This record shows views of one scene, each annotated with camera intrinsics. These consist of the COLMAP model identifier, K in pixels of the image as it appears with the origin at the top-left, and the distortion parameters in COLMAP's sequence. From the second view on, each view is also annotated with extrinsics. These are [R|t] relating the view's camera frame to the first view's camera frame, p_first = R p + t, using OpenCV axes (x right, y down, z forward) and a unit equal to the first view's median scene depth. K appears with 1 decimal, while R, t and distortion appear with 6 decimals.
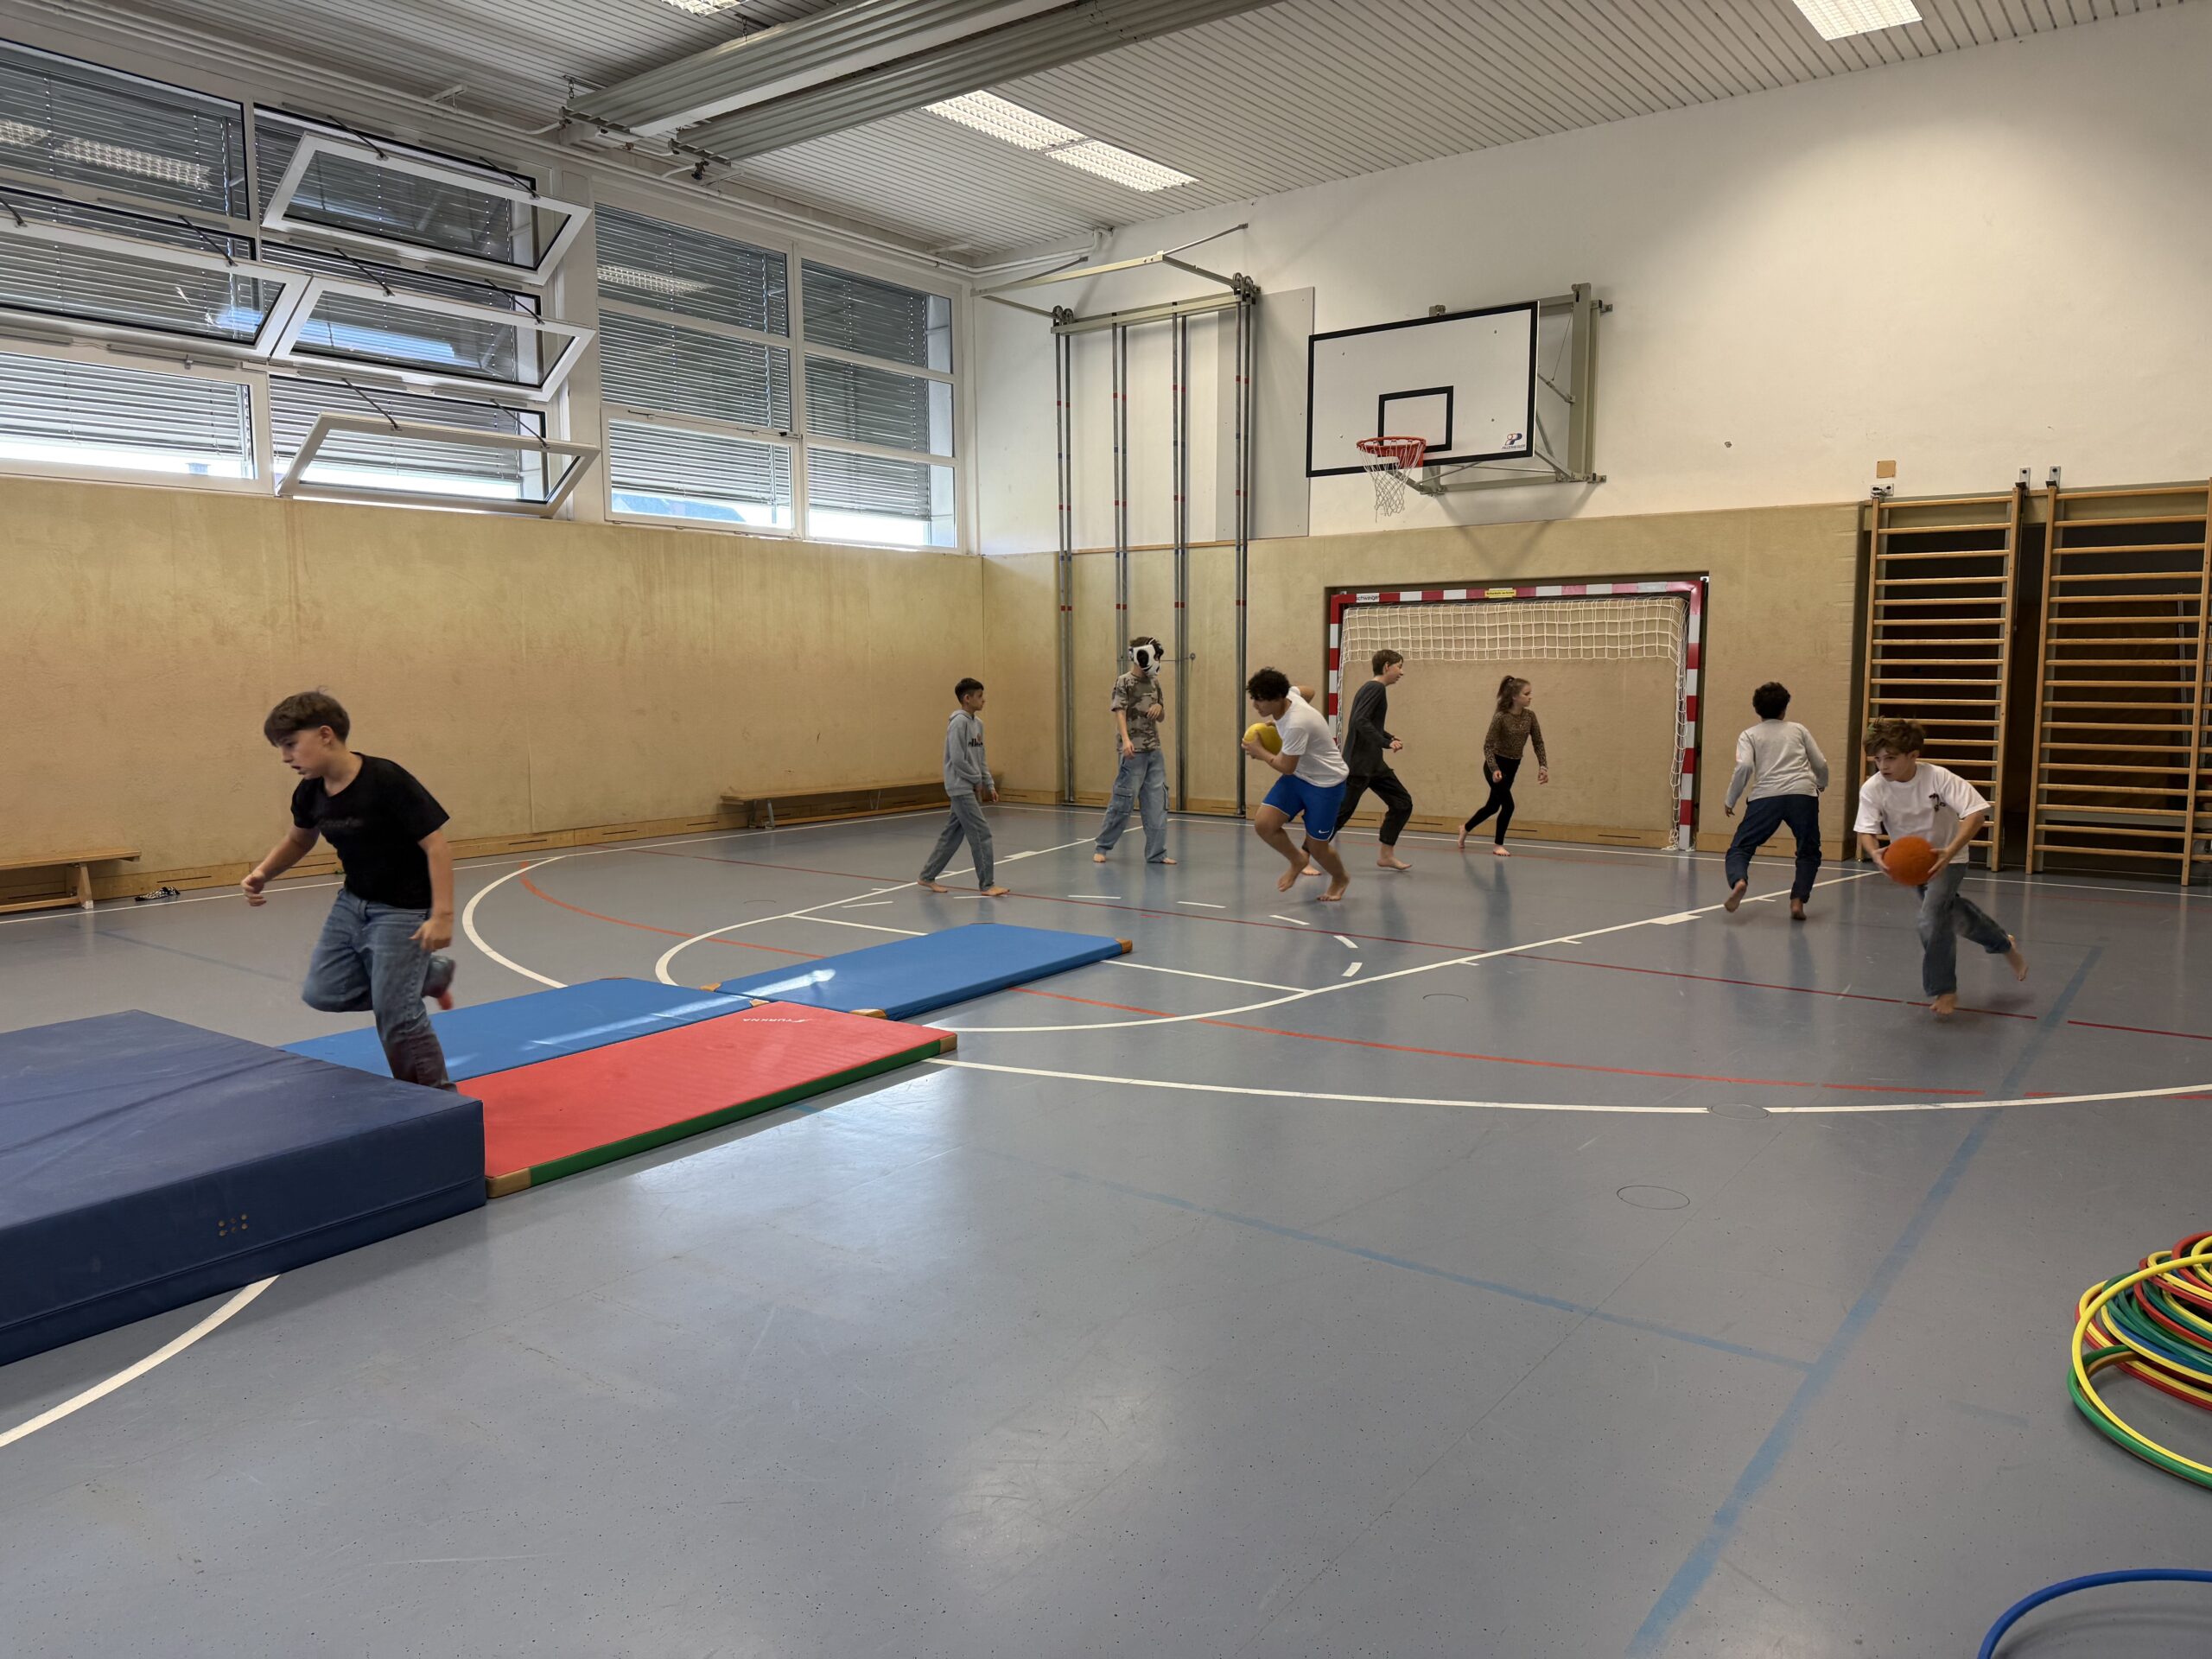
lens RADIAL K [[1566.3, 0, 1110.8], [0, 1566.3, 832.6], [0, 0, 1]] dist [0.041042, -0.034635]
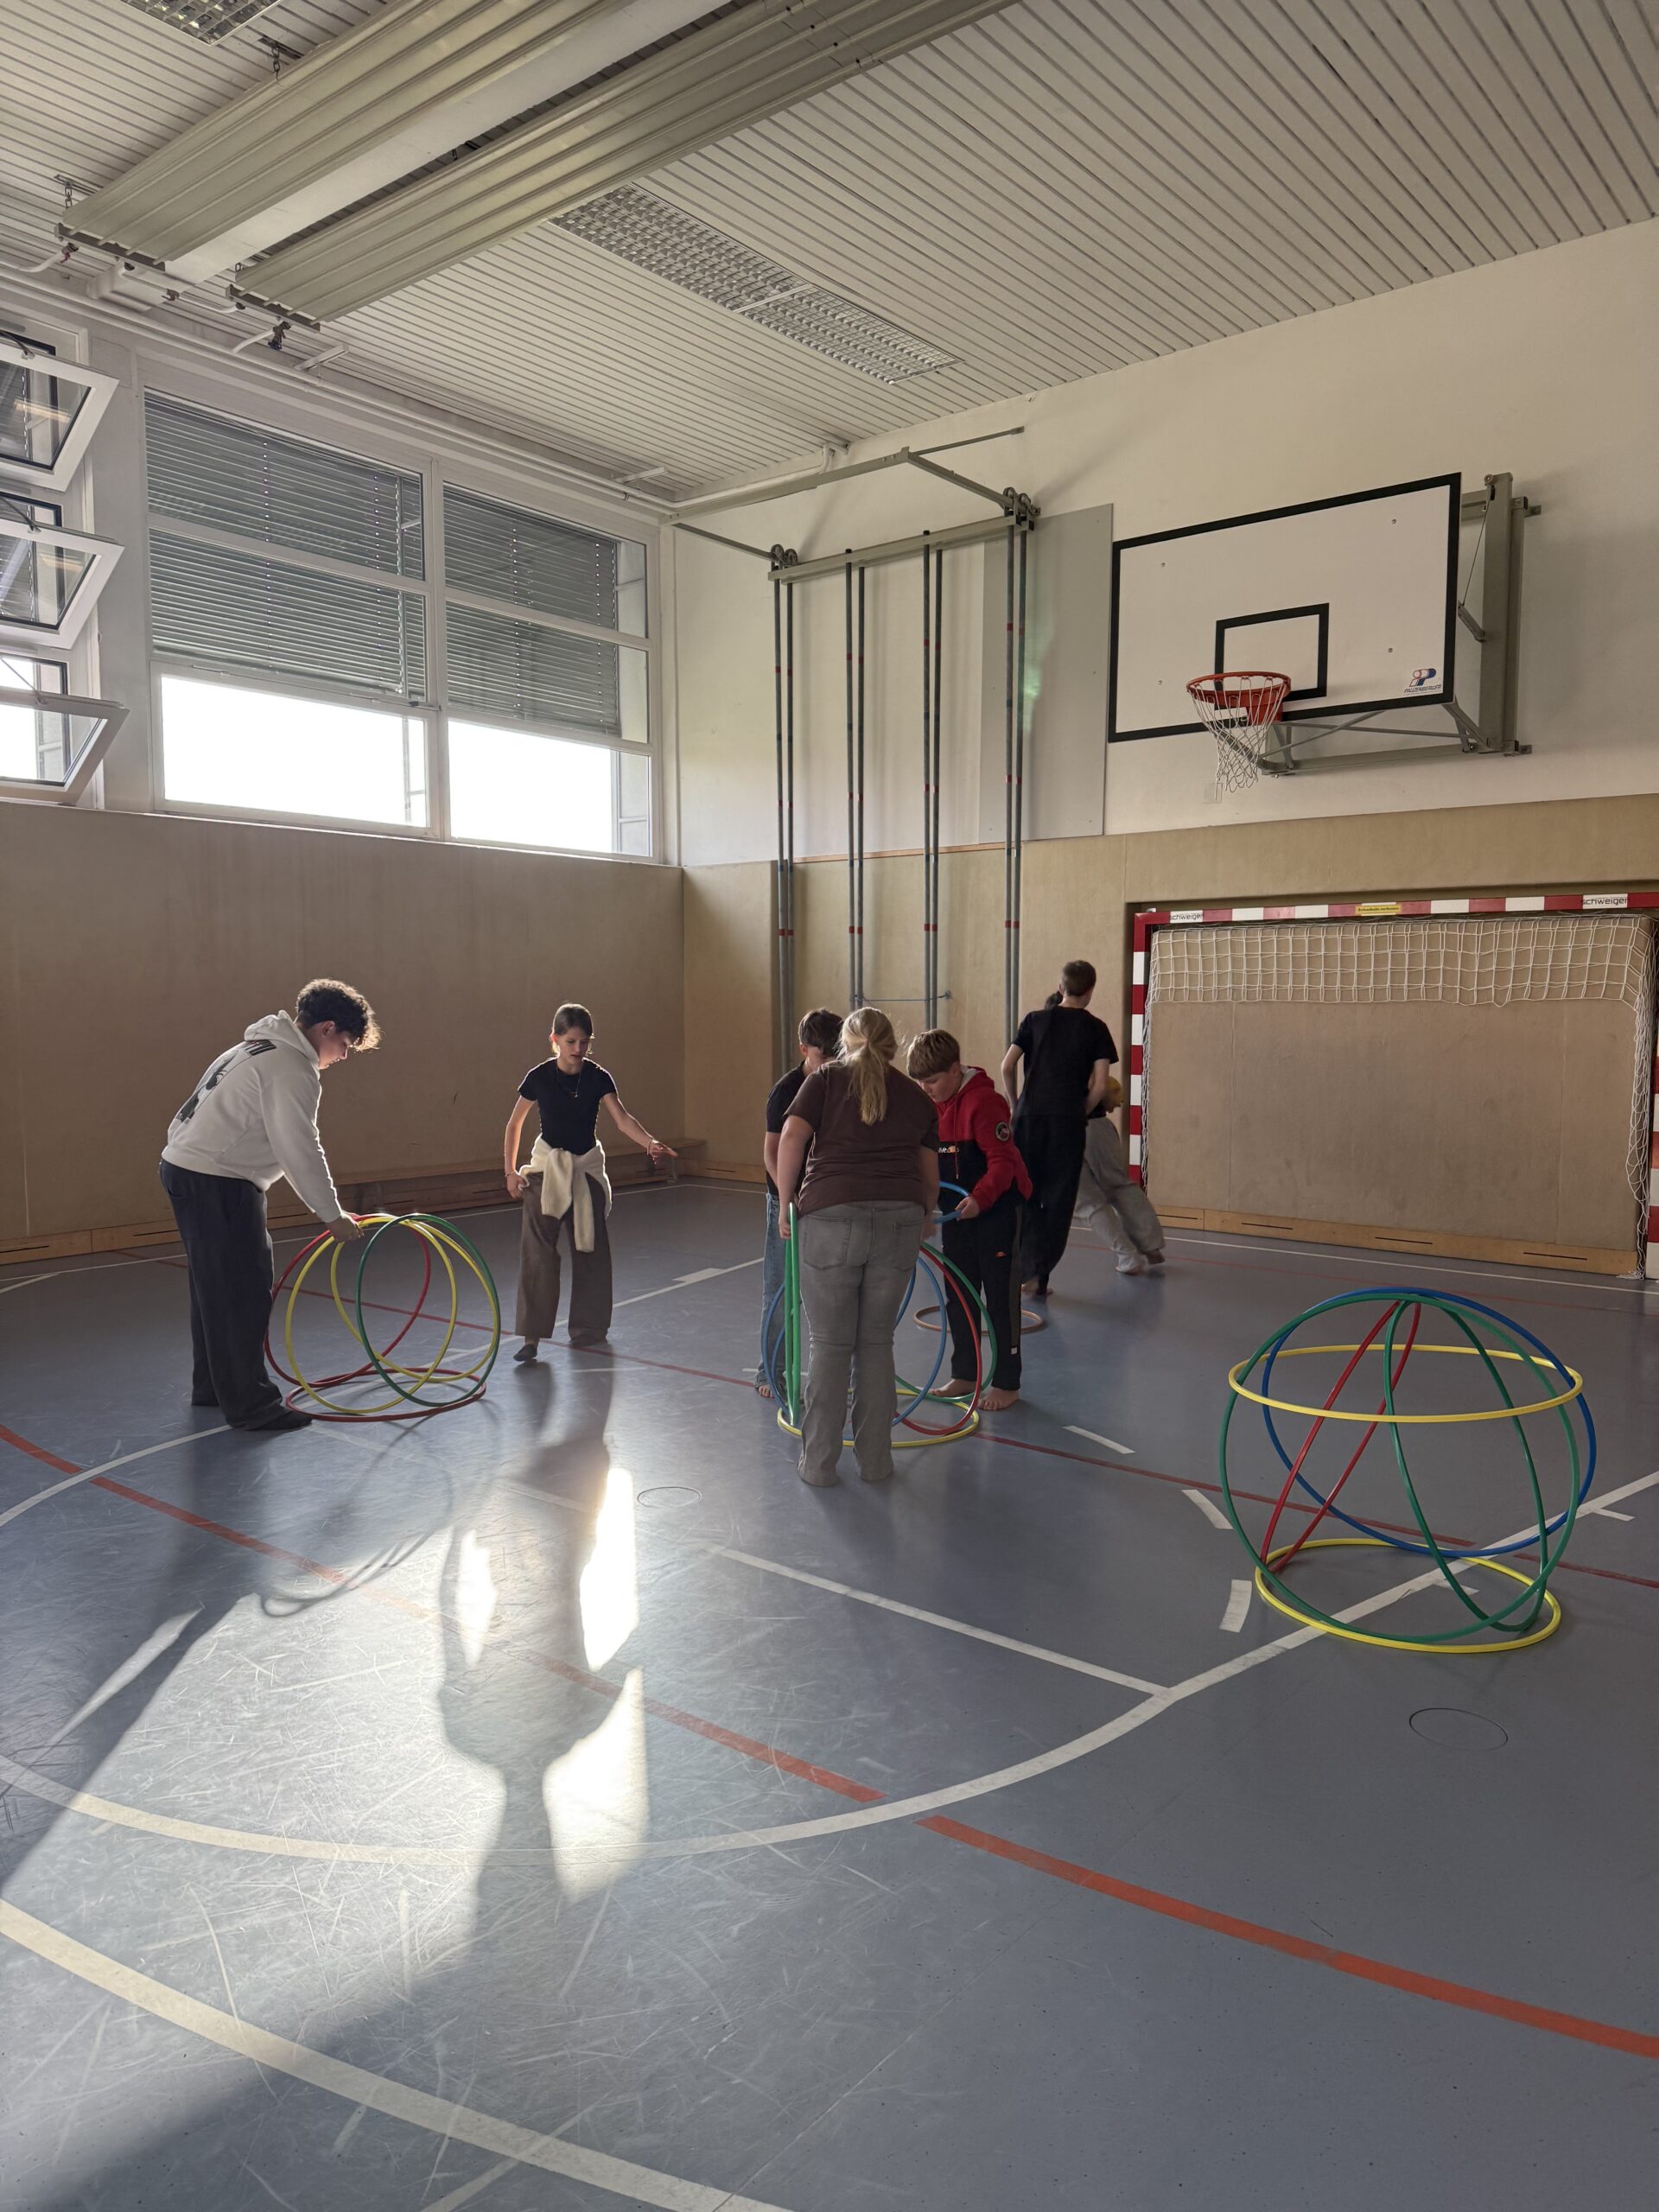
lens RADIAL K [[1566.3, 0, 813.2], [0, 1566.3, 1115.9], [0, 0, 1]] dist [0.041042, -0.034635]
pose [[0.999187, 0.006703, -0.039764, 0.019394], [-0.007953, 0.999477, -0.031348, -0.032348], [0.039534, 0.031639, 0.998717, 0.264735]]
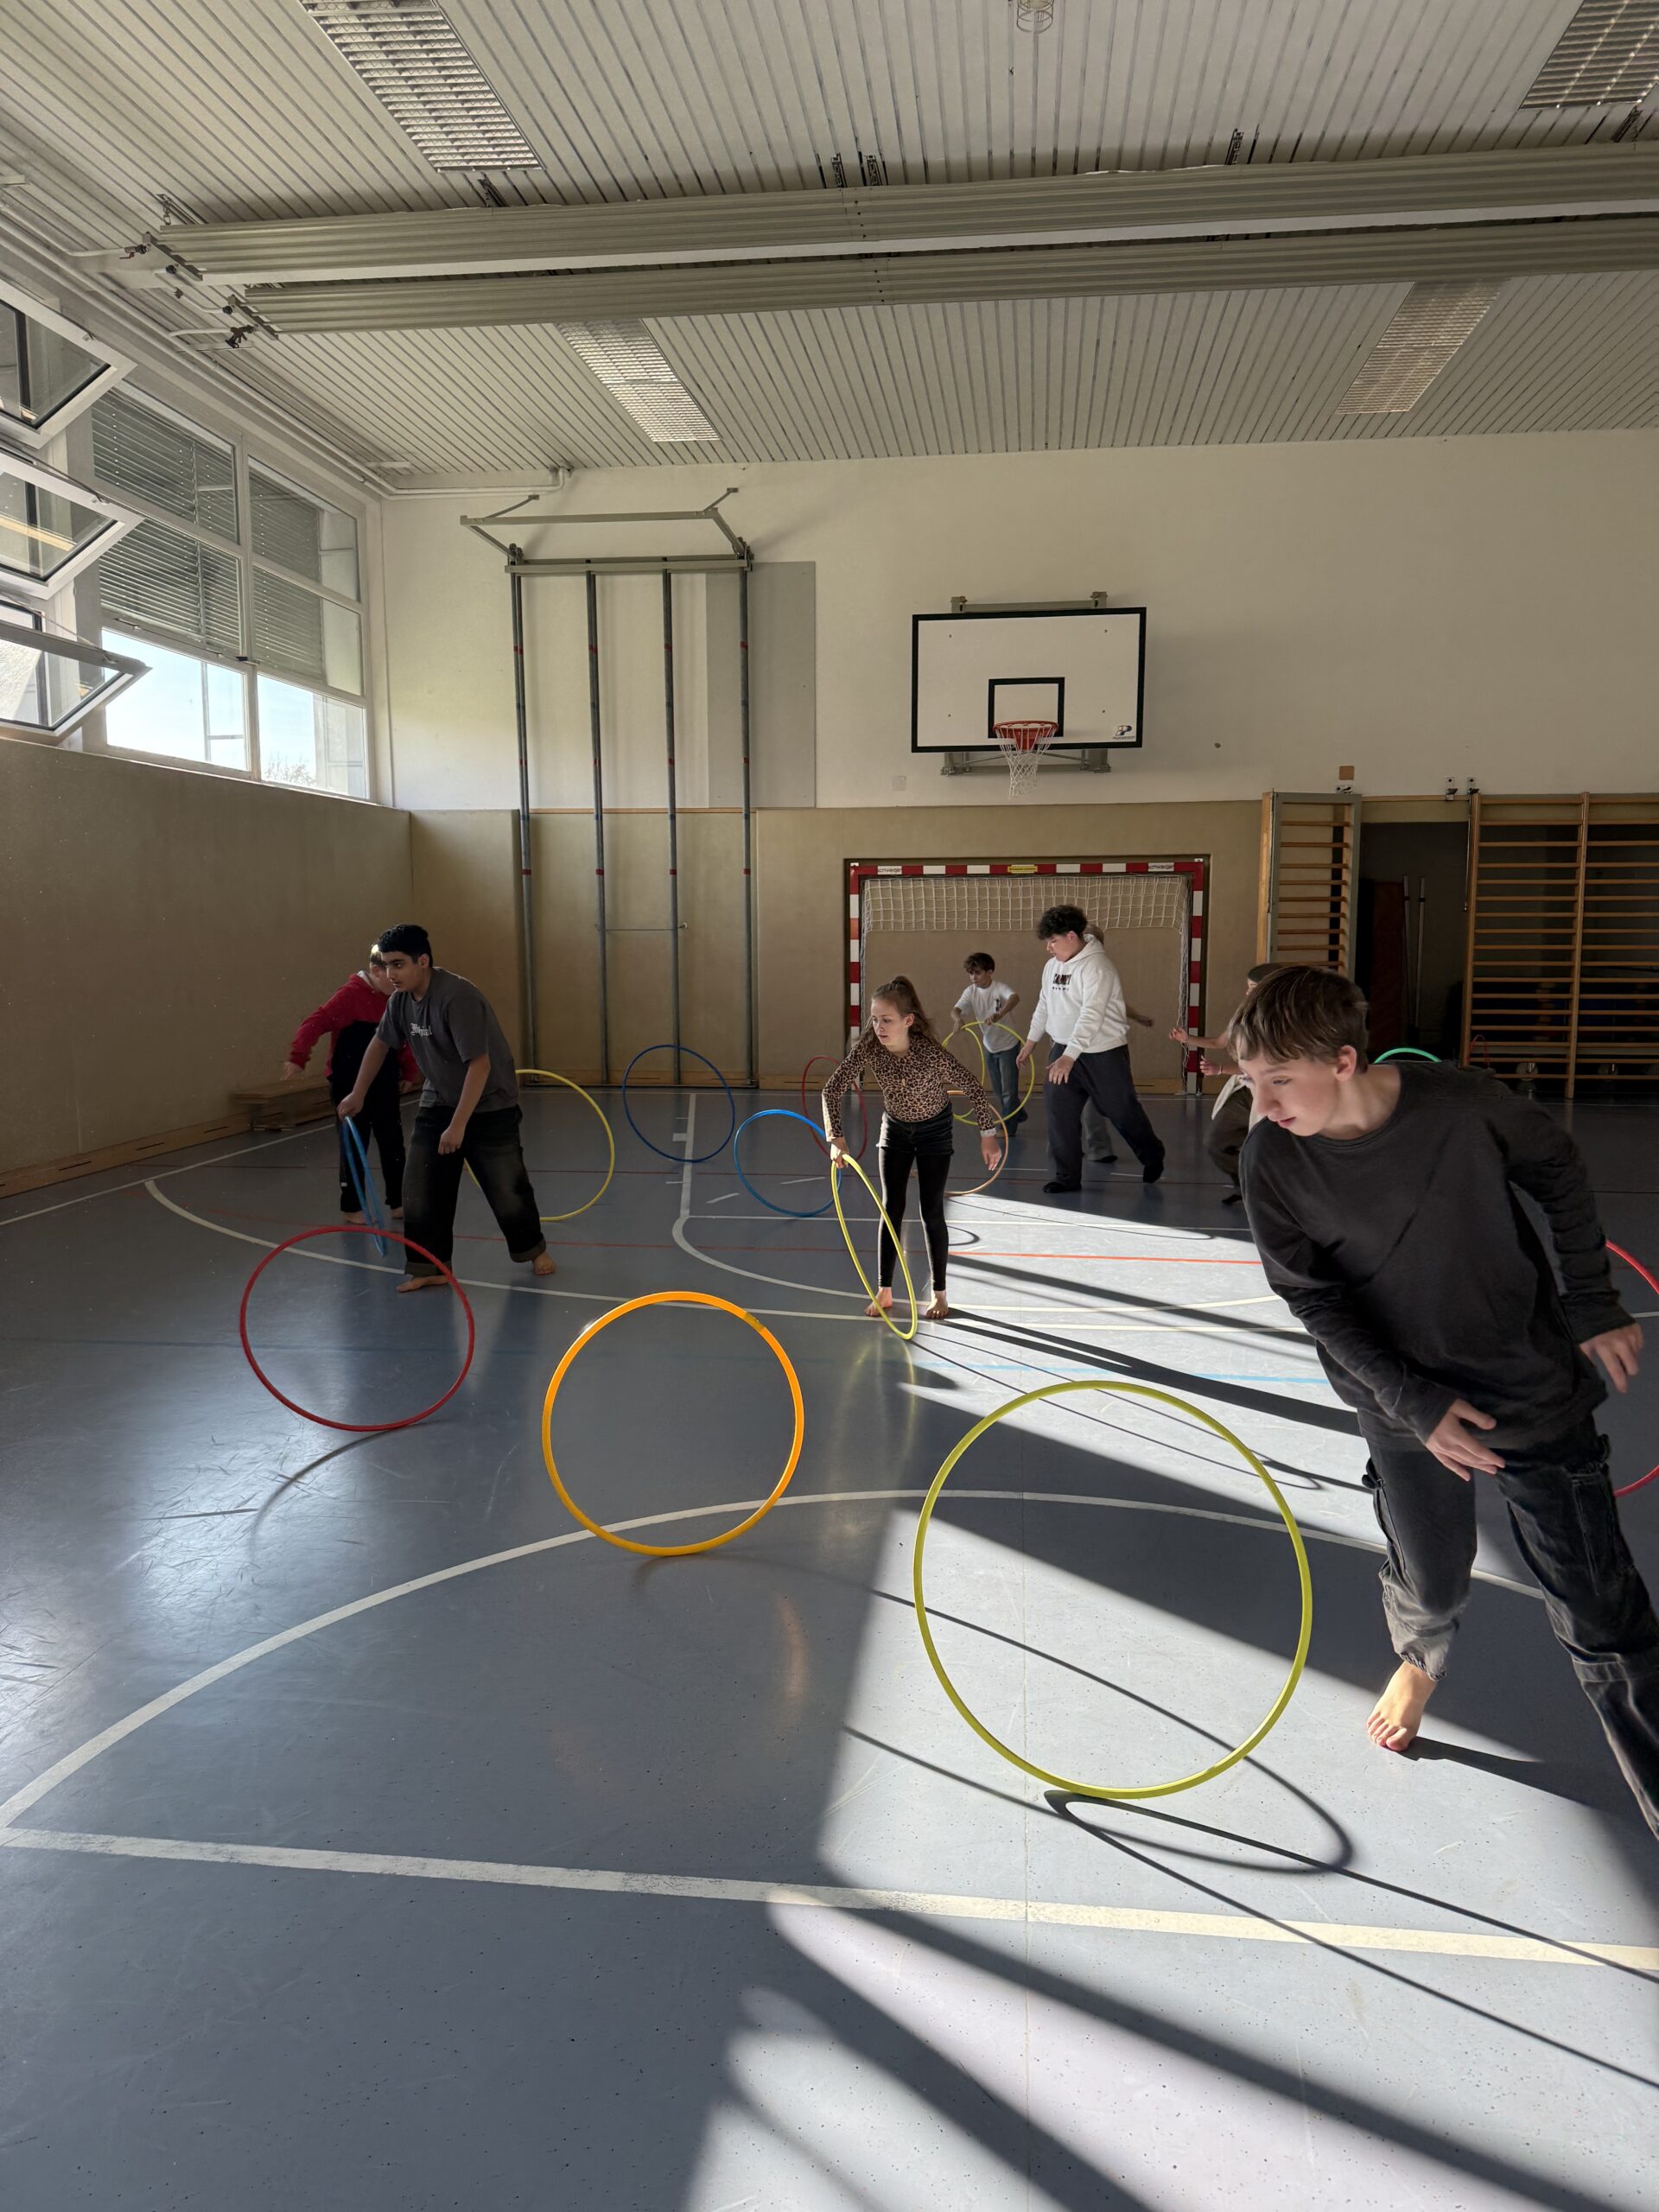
lens RADIAL K [[1566.3, 0, 843.3], [0, 1566.3, 1124.7], [0, 0, 1]] dist [0.041042, -0.034635]
pose [[0.863846, -0.064521, 0.499607, -0.397844], [0.055096, 0.997915, 0.033609, -0.017842], [-0.500733, -0.001506, 0.865600, 0.117072]]
